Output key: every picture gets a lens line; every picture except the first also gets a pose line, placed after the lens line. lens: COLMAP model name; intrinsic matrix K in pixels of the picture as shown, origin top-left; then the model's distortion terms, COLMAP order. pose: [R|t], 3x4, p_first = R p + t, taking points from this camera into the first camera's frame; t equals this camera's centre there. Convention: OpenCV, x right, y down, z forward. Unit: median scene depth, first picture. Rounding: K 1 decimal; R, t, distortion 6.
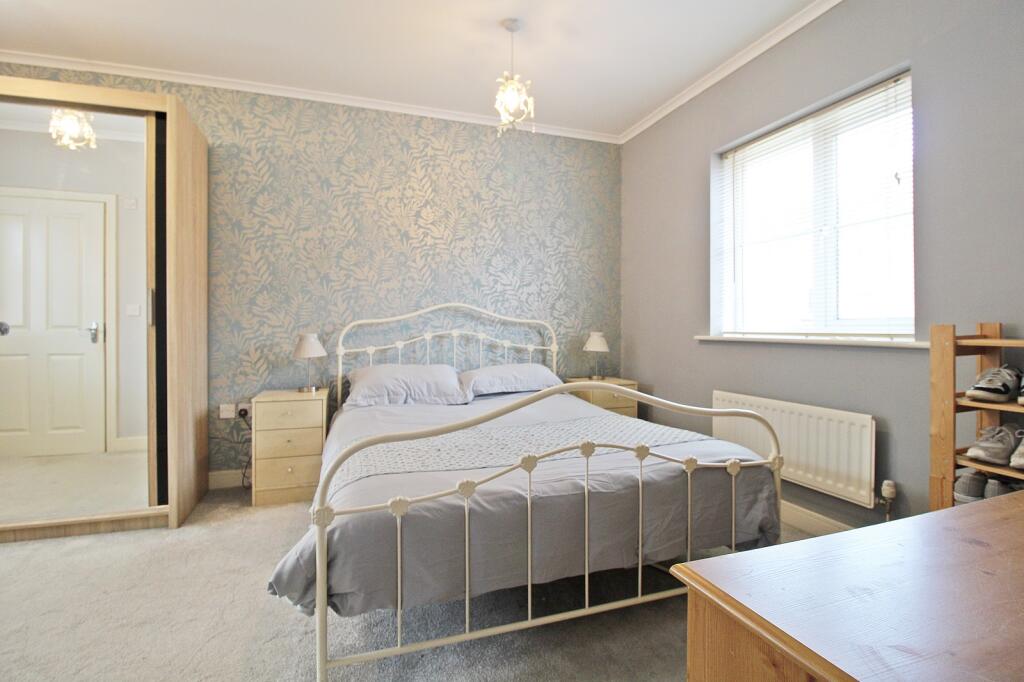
lens RADIAL K [[481.3, 0, 511.5], [0, 481.3, 330.1], [0, 0, 1]] dist [-0.038491, -0.000063]
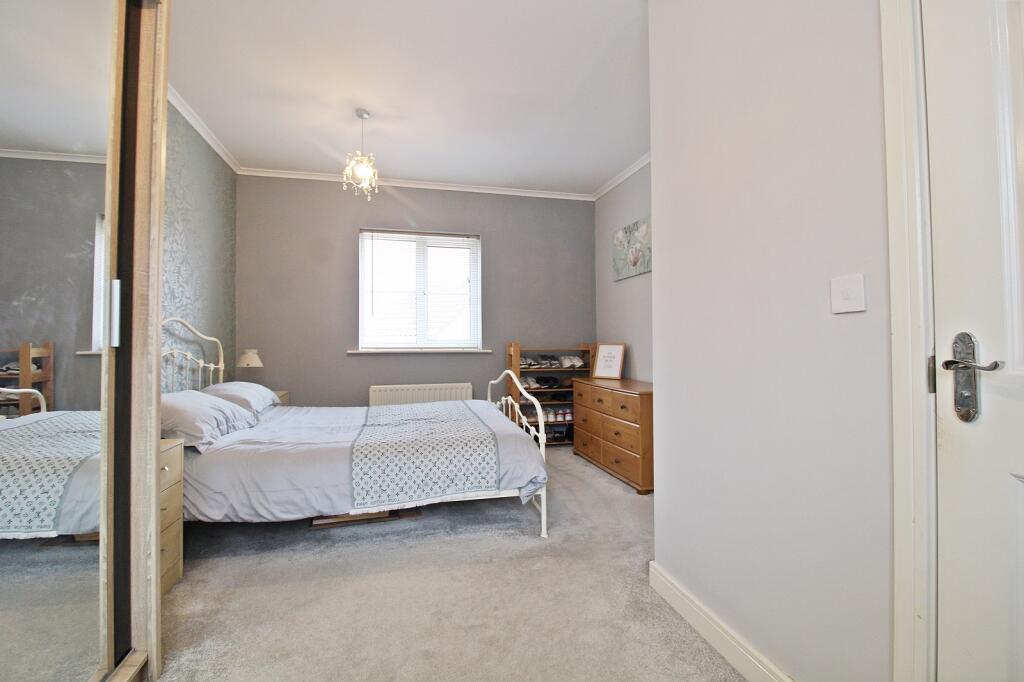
lens RADIAL K [[481.3, 0, 511.5], [0, 481.3, 330.1], [0, 0, 1]] dist [-0.038491, -0.000063]
pose [[0.098554, 0.018409, 0.994961, -1.236847], [0.005391, 0.999804, -0.019033, -0.024142], [-0.995117, 0.007239, 0.098436, 0.466788]]
